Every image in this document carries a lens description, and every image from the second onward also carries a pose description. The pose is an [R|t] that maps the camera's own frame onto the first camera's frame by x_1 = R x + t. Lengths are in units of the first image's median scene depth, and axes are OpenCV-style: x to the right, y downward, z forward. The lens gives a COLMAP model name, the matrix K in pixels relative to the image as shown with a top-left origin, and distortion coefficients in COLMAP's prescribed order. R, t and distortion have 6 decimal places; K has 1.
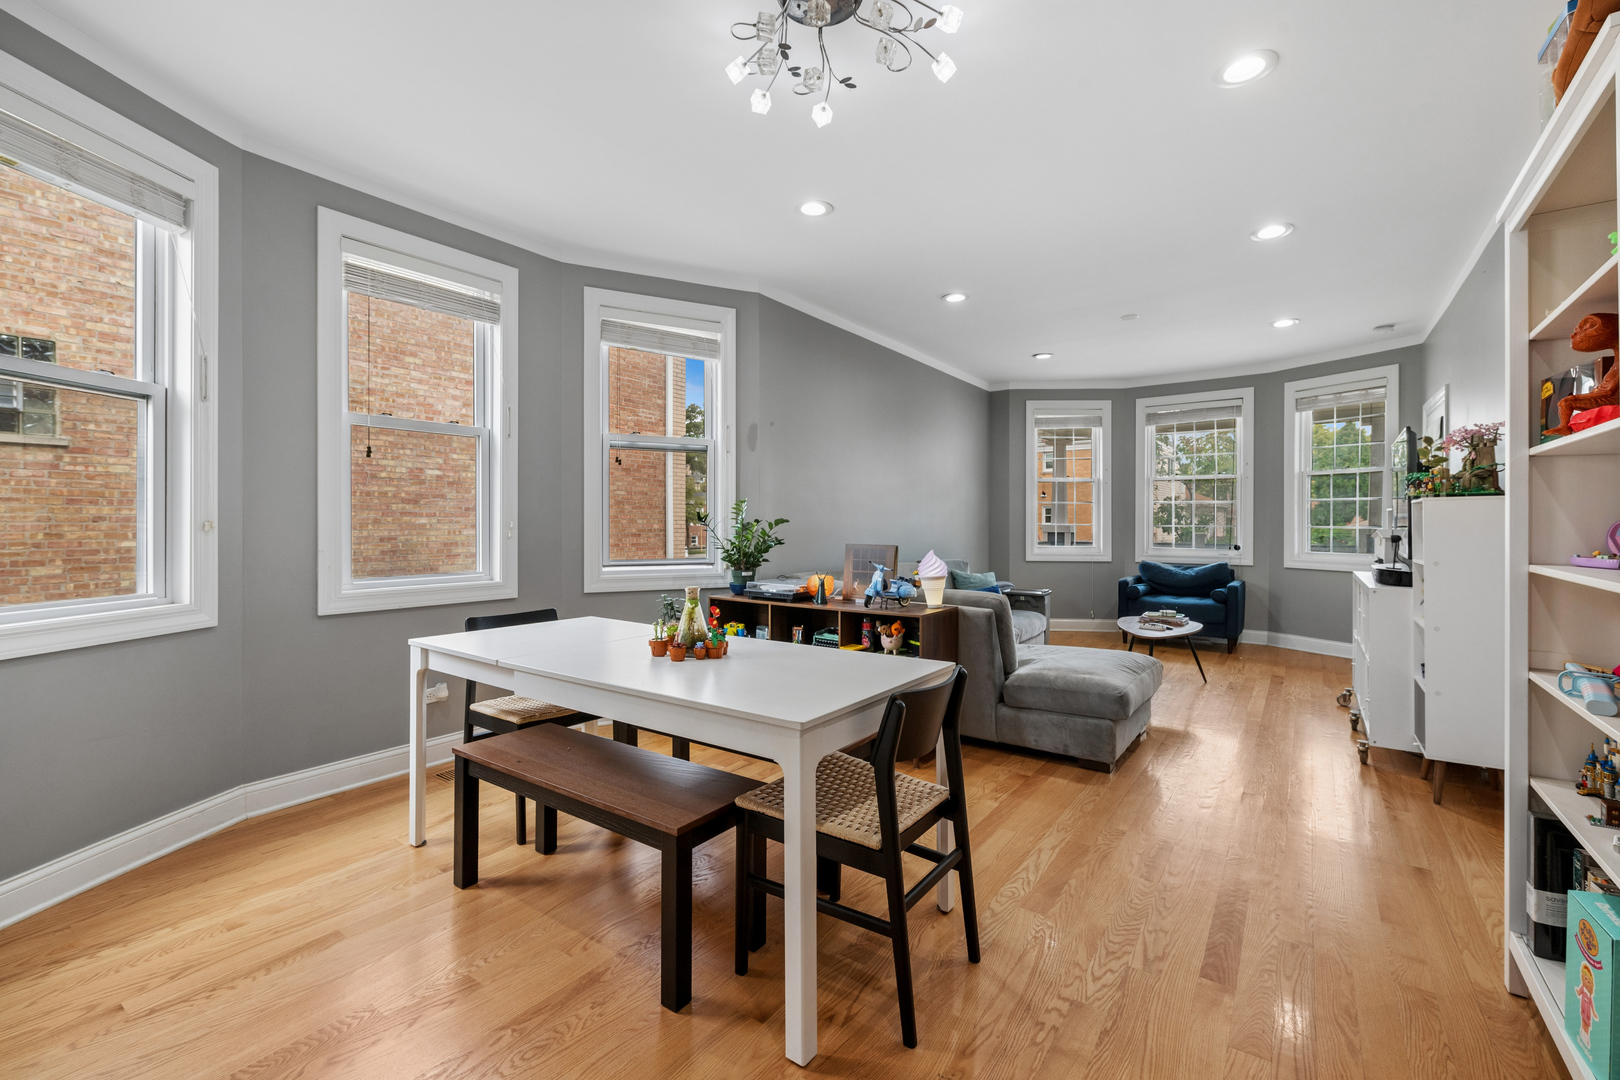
lens RADIAL K [[705.0, 0, 810.0], [0, 705.0, 540.0], [0, 0, 1]] dist [0.000260, 0.000057]
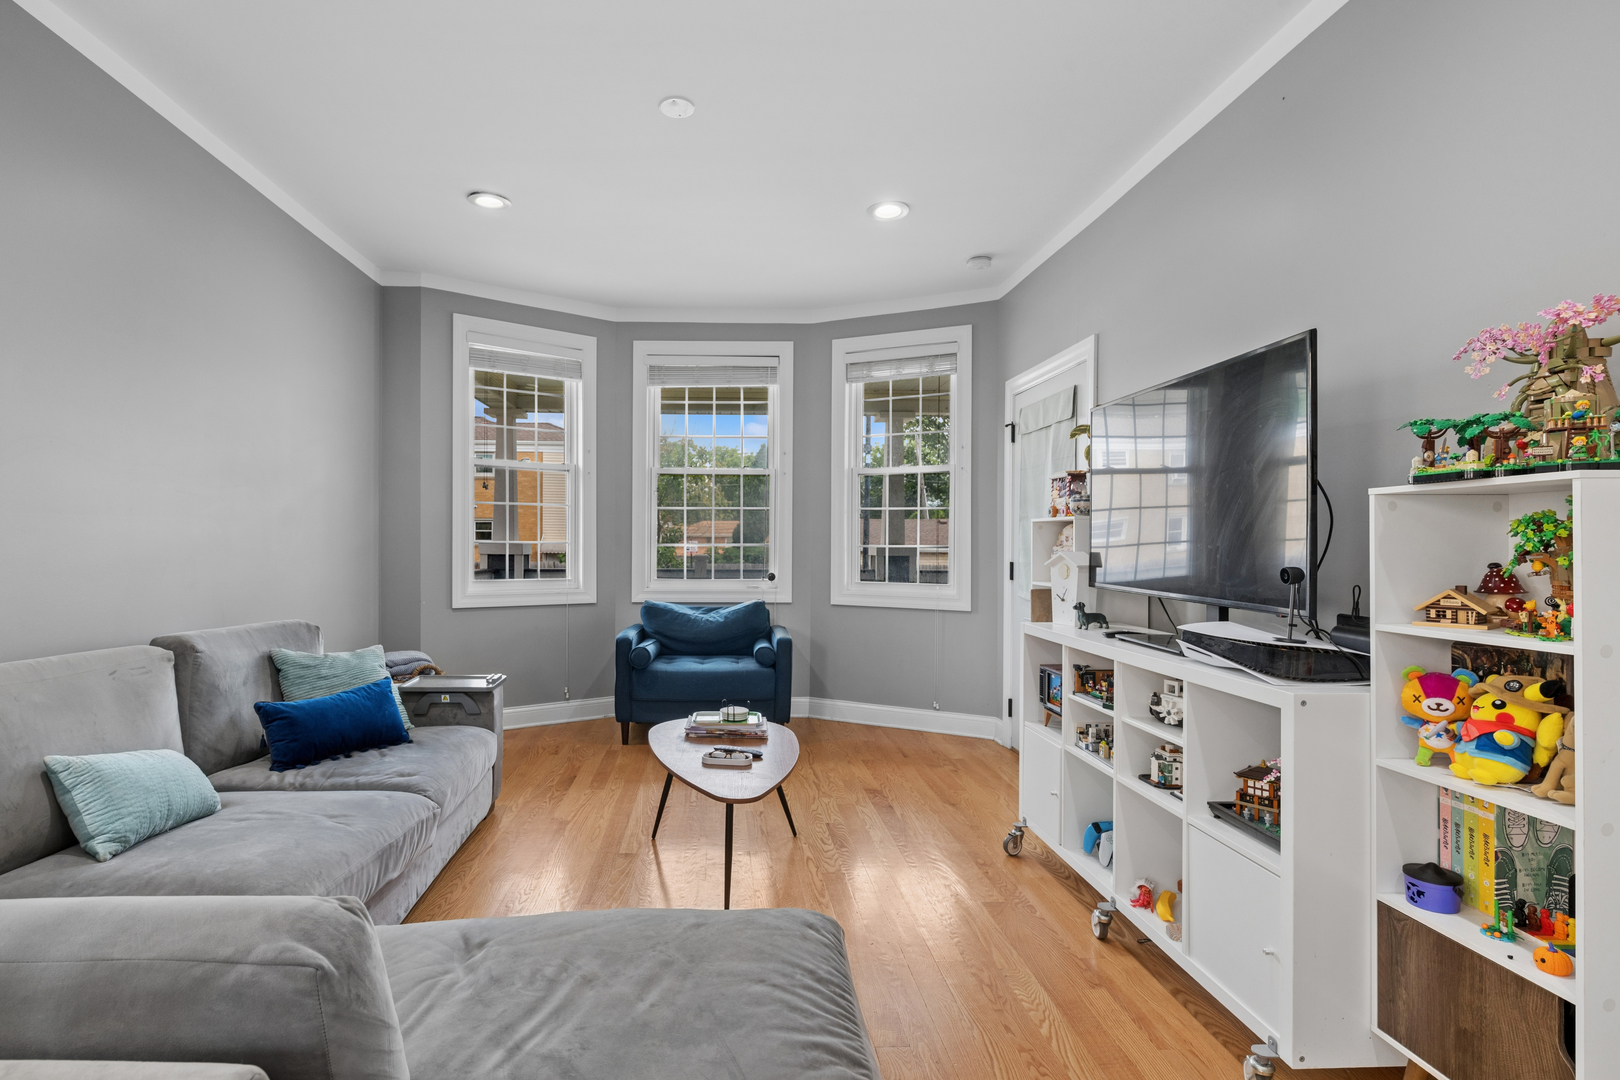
lens RADIAL K [[938.0, 0, 810.0], [0, 938.0, 540.0], [0, 0, 1]] dist [-0.016931, -0.000176]
pose [[0.789081, 0.005521, 0.614264, 0.084412], [0.009715, 0.999722, -0.021465, -0.004992], [-0.614212, 0.022905, 0.788809, 0.274206]]
